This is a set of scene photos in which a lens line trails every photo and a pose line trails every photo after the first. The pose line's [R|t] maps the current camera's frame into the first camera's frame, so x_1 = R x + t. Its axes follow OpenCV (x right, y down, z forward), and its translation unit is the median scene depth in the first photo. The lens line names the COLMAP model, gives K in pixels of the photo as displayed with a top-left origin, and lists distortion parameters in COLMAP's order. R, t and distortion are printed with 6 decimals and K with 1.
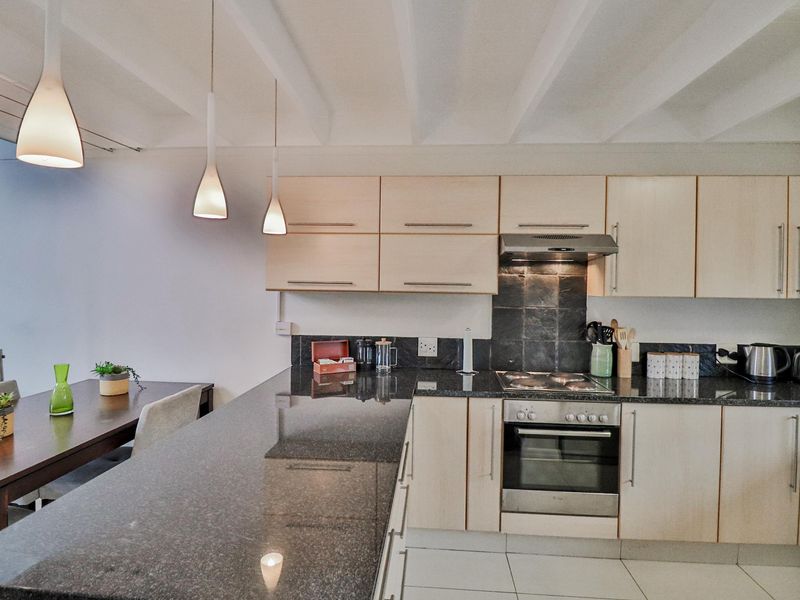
lens RADIAL K [[472.8, 0, 402.5], [0, 472.8, 297.0], [0, 0, 1]] dist [0.008464, -0.000040]
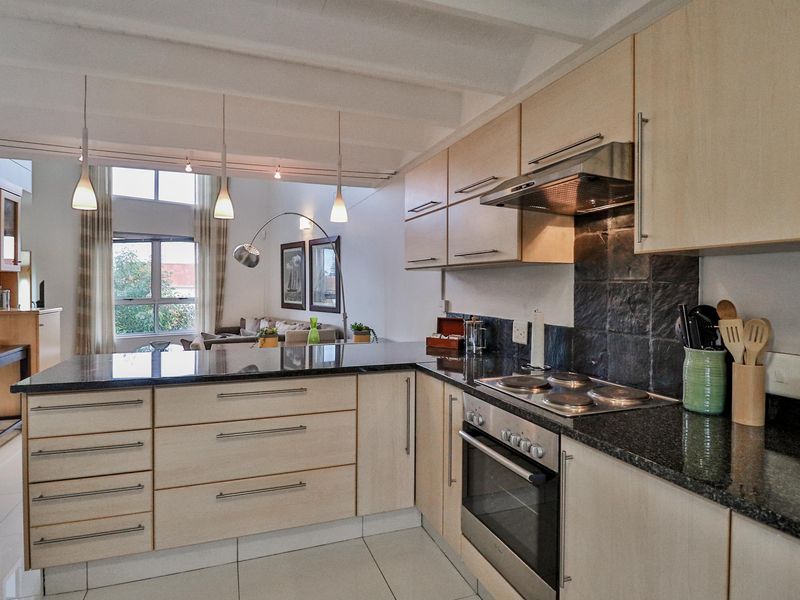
lens RADIAL K [[472.8, 0, 402.2], [0, 472.8, 297.8], [0, 0, 1]] dist [0.008464, -0.000040]
pose [[0.414244, 0.010724, -0.910103, 0.732170], [-0.019176, 0.999811, 0.003053, 0.047780], [0.909964, 0.016188, 0.414371, 0.475575]]
